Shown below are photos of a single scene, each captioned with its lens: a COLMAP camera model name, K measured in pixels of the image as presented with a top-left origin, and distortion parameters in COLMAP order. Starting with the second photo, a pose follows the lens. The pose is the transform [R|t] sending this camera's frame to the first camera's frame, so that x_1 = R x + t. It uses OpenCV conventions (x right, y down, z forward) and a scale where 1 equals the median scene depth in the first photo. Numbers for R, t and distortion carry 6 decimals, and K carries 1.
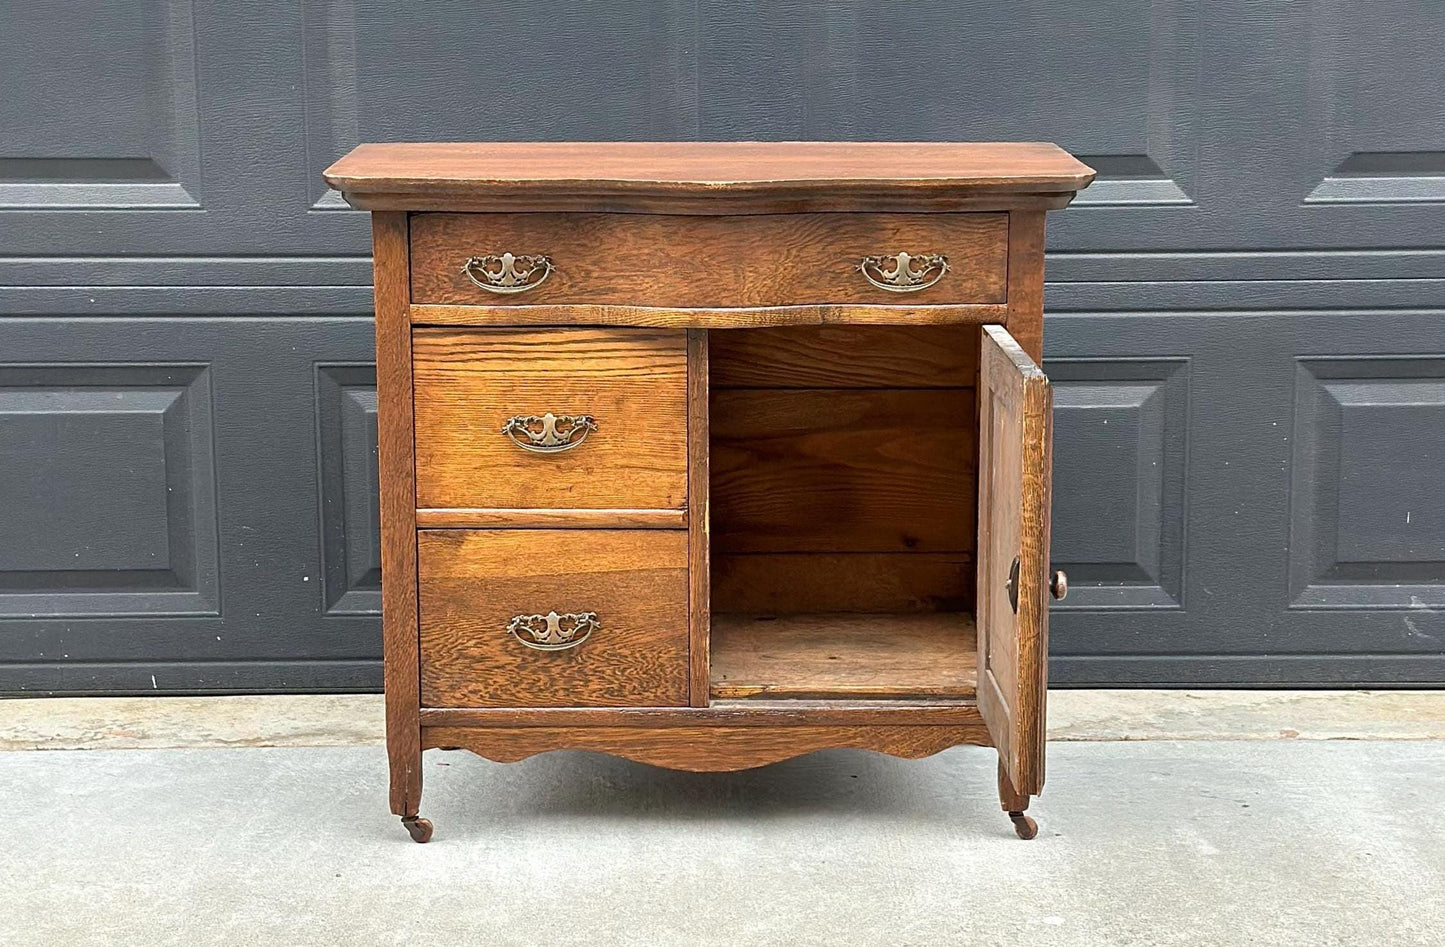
lens RADIAL K [[2768.5, 0, 720.6], [0, 2768.5, 505.5], [0, 0, 1]] dist [0.141300, 0.108906]
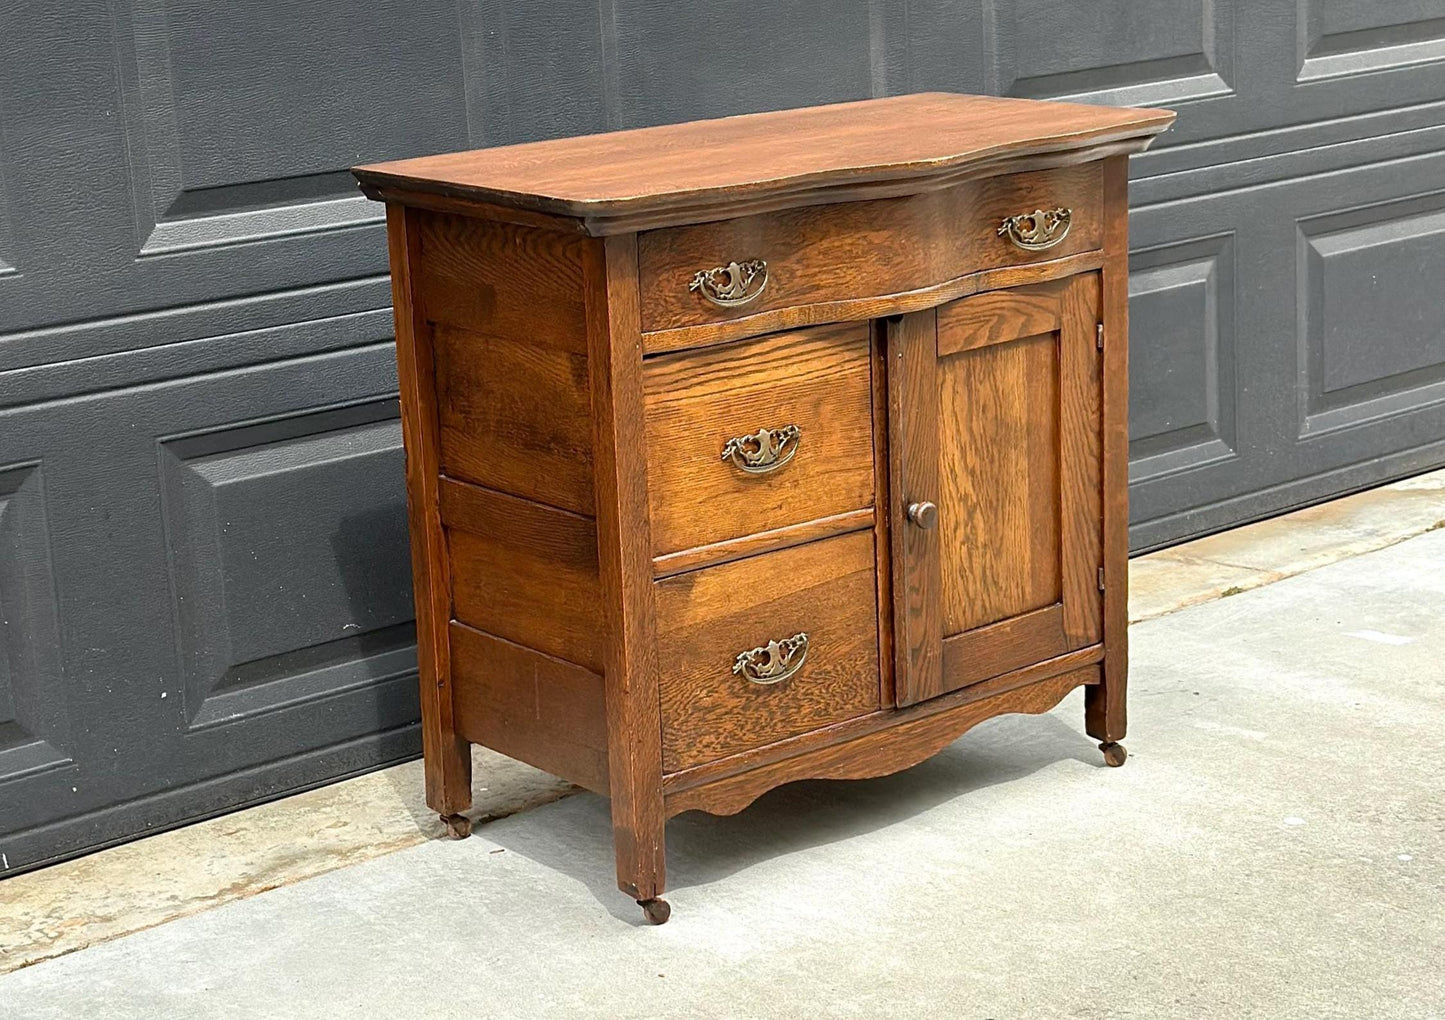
lens RADIAL K [[2902.9, 0, 721.4], [0, 2902.9, 538.1], [0, 0, 1]] dist [0.124025, 0.355711]
pose [[0.778845, -0.185428, 0.599181, -0.648796], [0.167577, 0.982092, 0.086102, -0.081961], [-0.604416, 0.033349, 0.795970, 0.232909]]
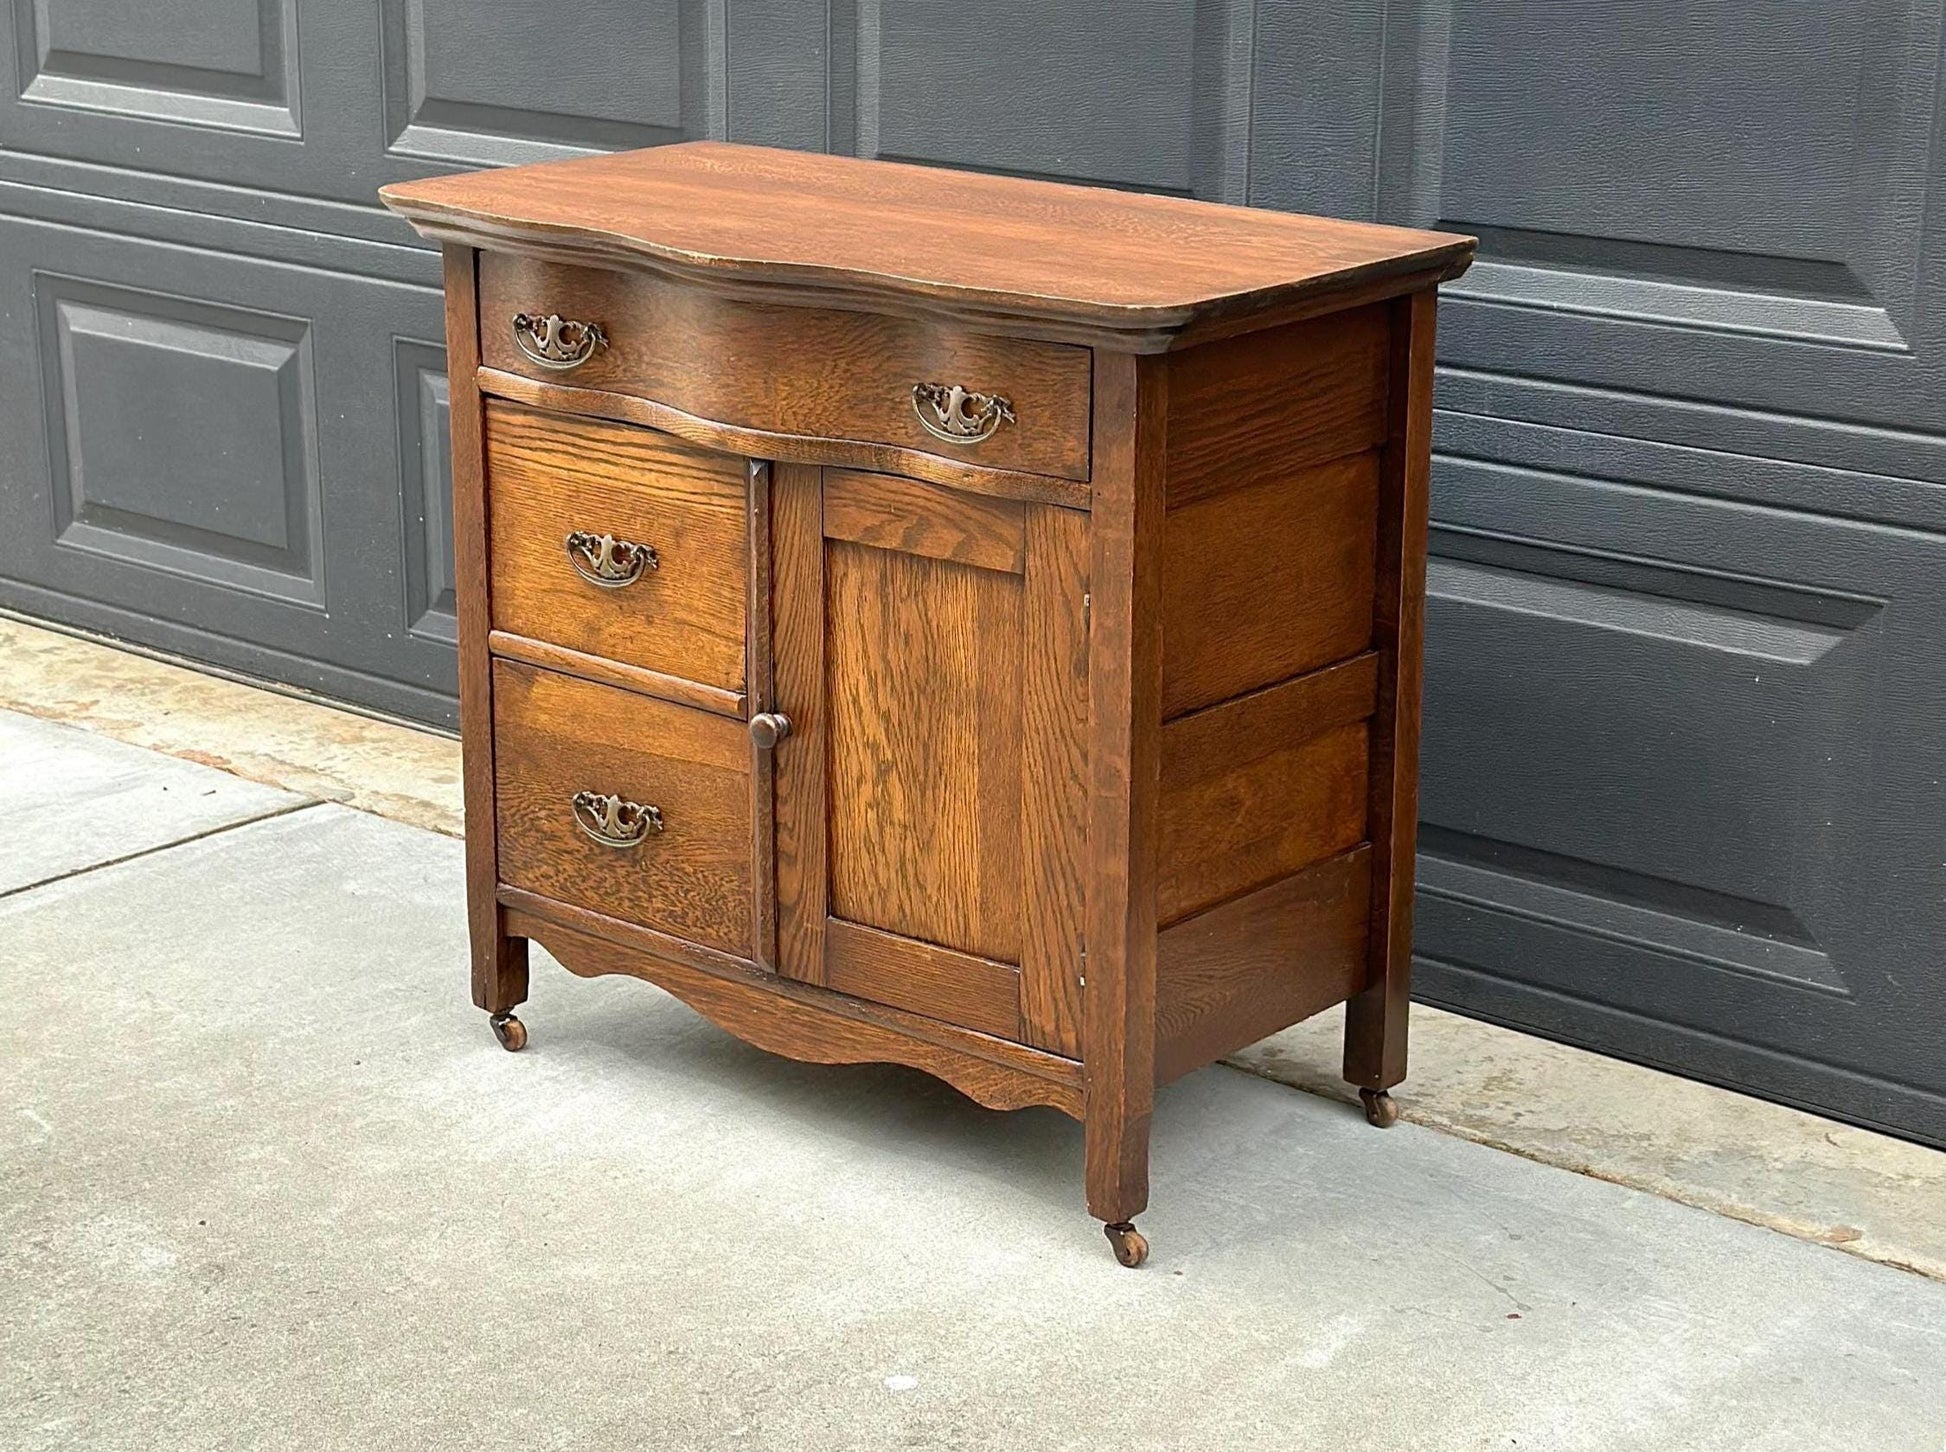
lens RADIAL K [[3611.7, 0, 983.6], [0, 3611.7, 730.4], [0, 0, 1]] dist [0.140188, 0.054595]
pose [[0.761036, 0.192589, -0.619462, 0.619240], [-0.142084, 0.981214, 0.130500, -0.121130], [0.632958, -0.011300, 0.774103, 0.301446]]
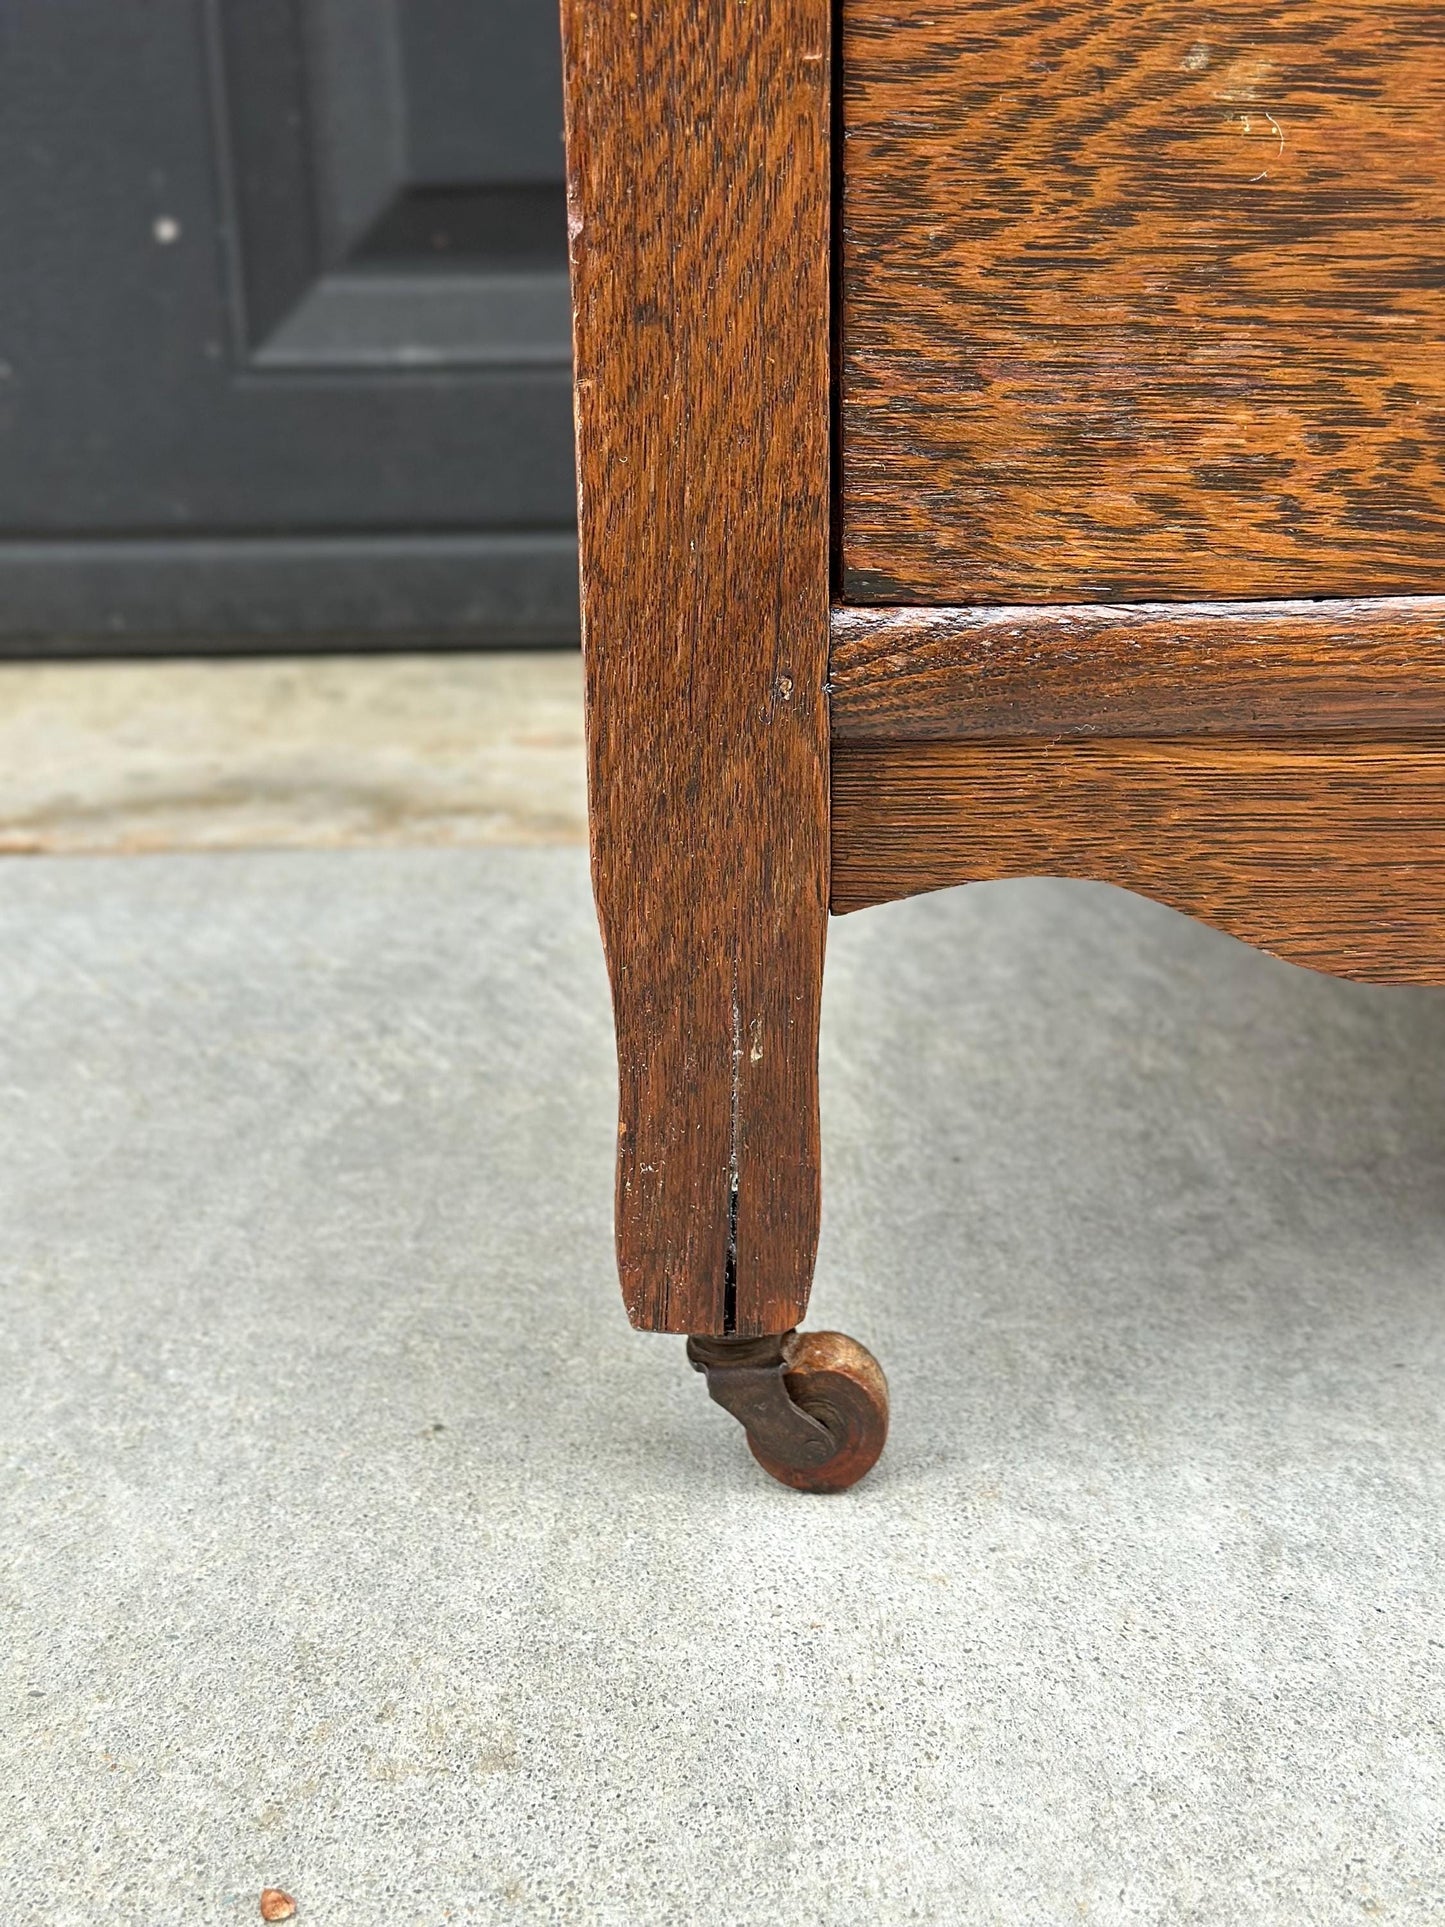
lens RADIAL K [[2730.1, 0, 722.5], [0, 2730.1, 963.5], [0, 0, 1]] dist [0.126730, -0.053021]
pose [[0.999856, -0.016289, -0.004724, -0.113875], [0.016804, 0.989160, 0.145875, 0.070895], [0.002297, -0.145933, 0.989292, 0.867364]]
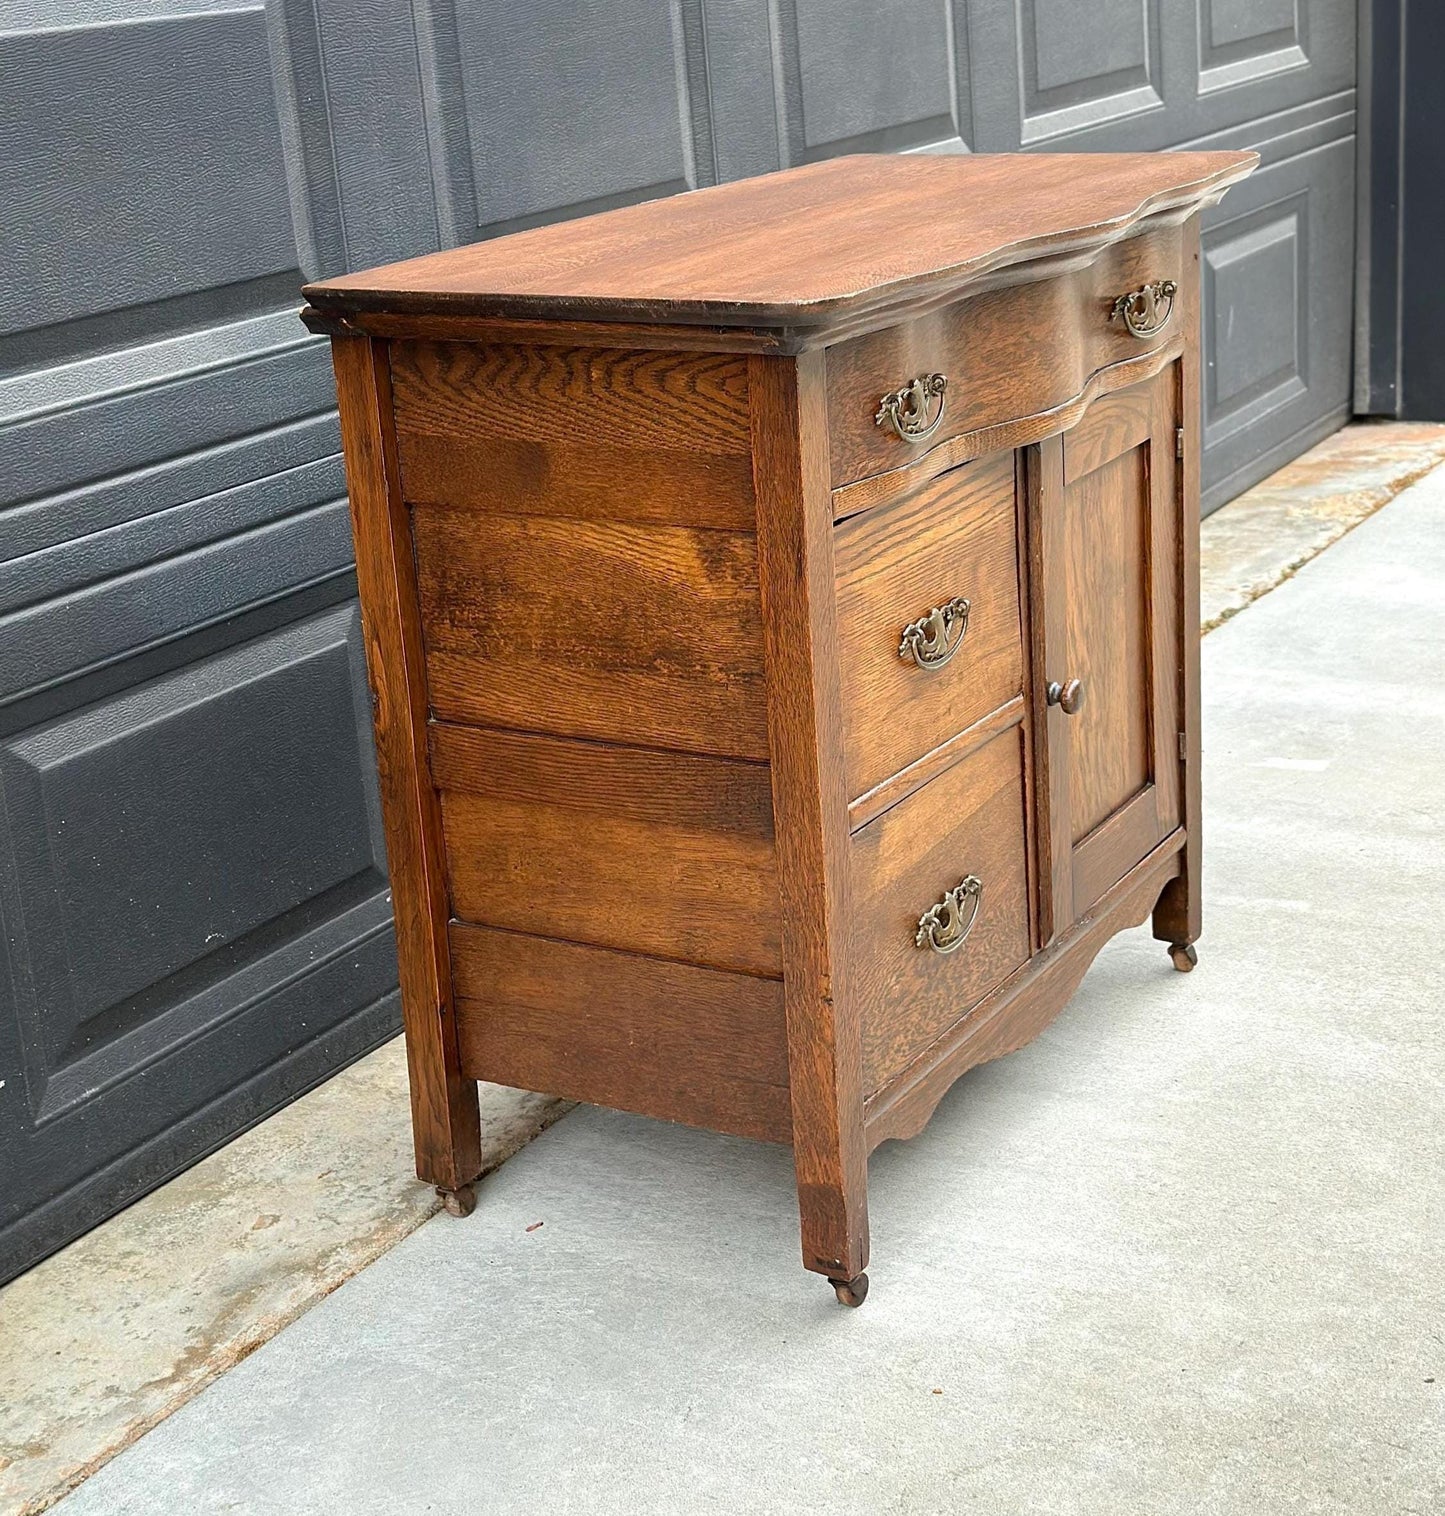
lens RADIAL K [[2692.7, 0, 735.1], [0, 2692.7, 706.9], [0, 0, 1]] dist [0.152996, -0.120467]
pose [[0.510637, -0.277952, 0.813629, -0.613434], [0.236309, 0.955232, 0.178018, -0.135737], [-0.826685, 0.101365, 0.553459, 0.668513]]
